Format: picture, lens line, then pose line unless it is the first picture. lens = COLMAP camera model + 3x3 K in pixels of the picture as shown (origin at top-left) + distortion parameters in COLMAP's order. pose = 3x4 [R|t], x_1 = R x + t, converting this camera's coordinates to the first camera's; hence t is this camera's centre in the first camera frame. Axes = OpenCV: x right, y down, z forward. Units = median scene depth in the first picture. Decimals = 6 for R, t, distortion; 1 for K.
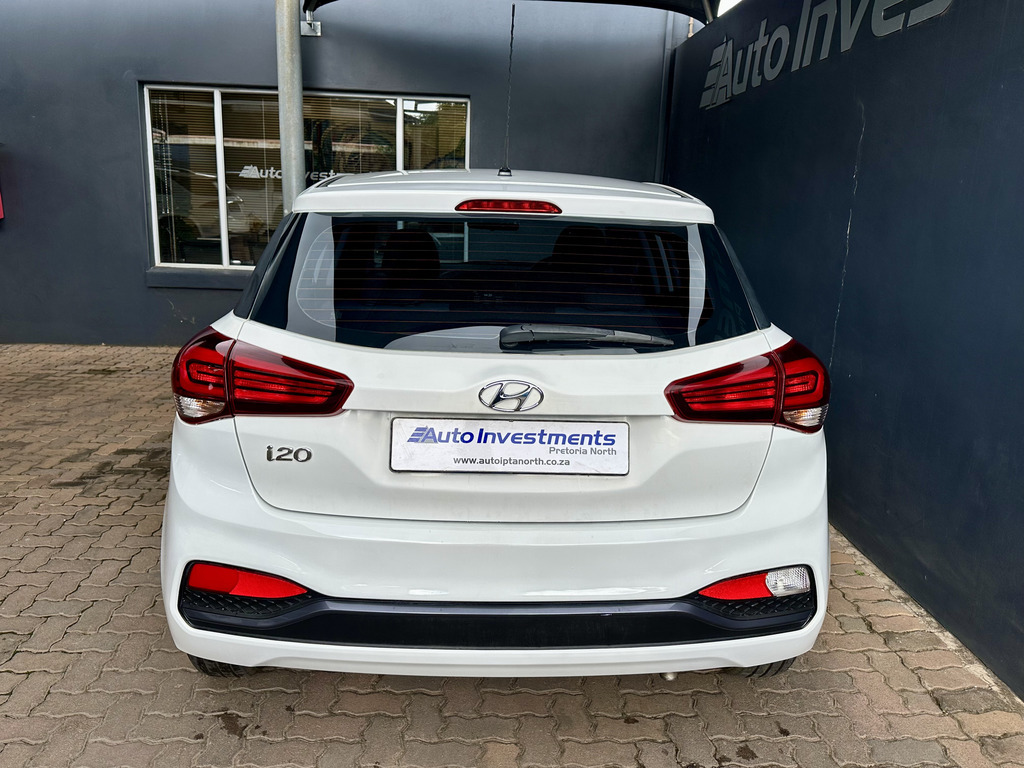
lens RADIAL K [[776.6, 0, 512.0], [0, 776.6, 384.0], [0, 0, 1]] dist [0.003427, 0.000228]
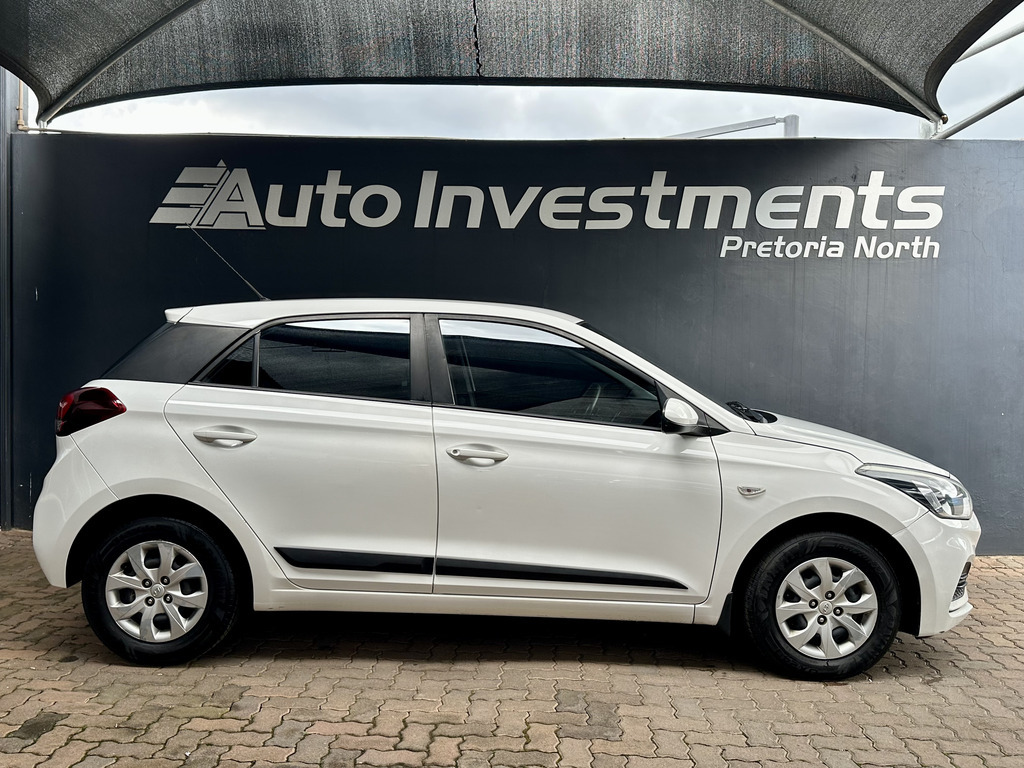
lens RADIAL K [[905.6, 0, 512.0], [0, 905.6, 384.0], [0, 0, 1]] dist [0.152082, -0.303365]
pose [[0.075674, -0.056283, 0.995543, -1.423521], [0.222374, 0.974214, 0.038174, -0.232359], [-0.972020, 0.218494, 0.086239, 1.011927]]
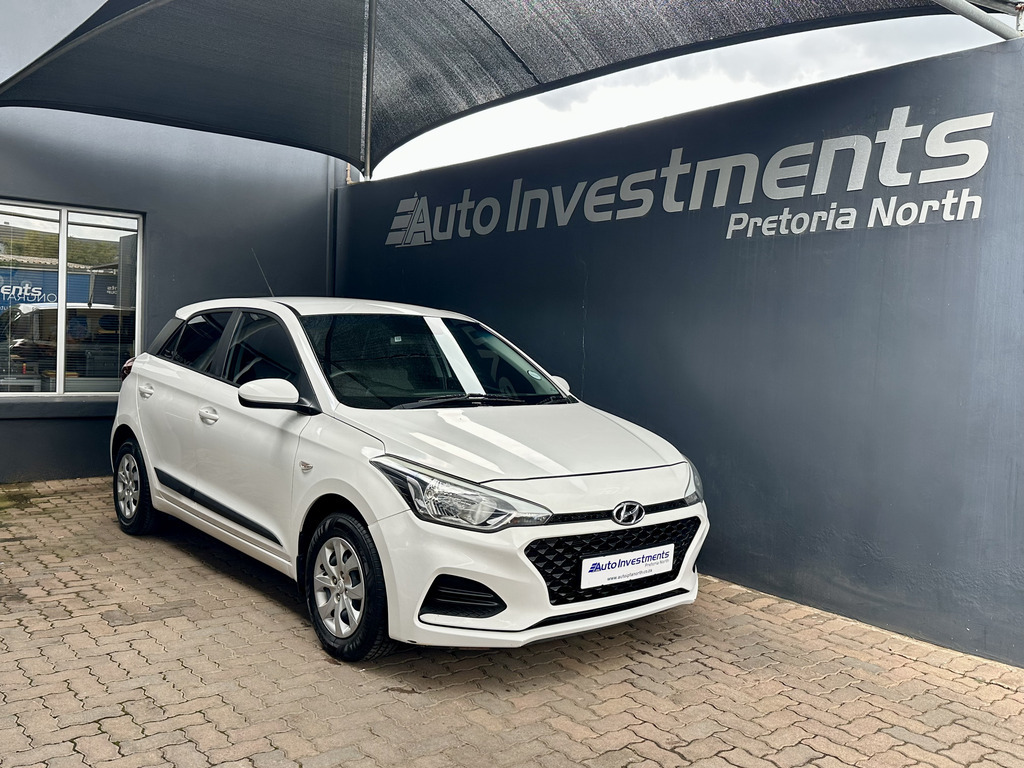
lens RADIAL K [[905.6, 0, 512.0], [0, 905.6, 384.0], [0, 0, 1]] dist [0.152082, -0.303365]
pose [[0.811771, -0.027749, 0.583316, -0.763698], [0.122272, 0.984807, -0.123311, 0.087167], [-0.571032, 0.171424, 0.802830, -0.340750]]
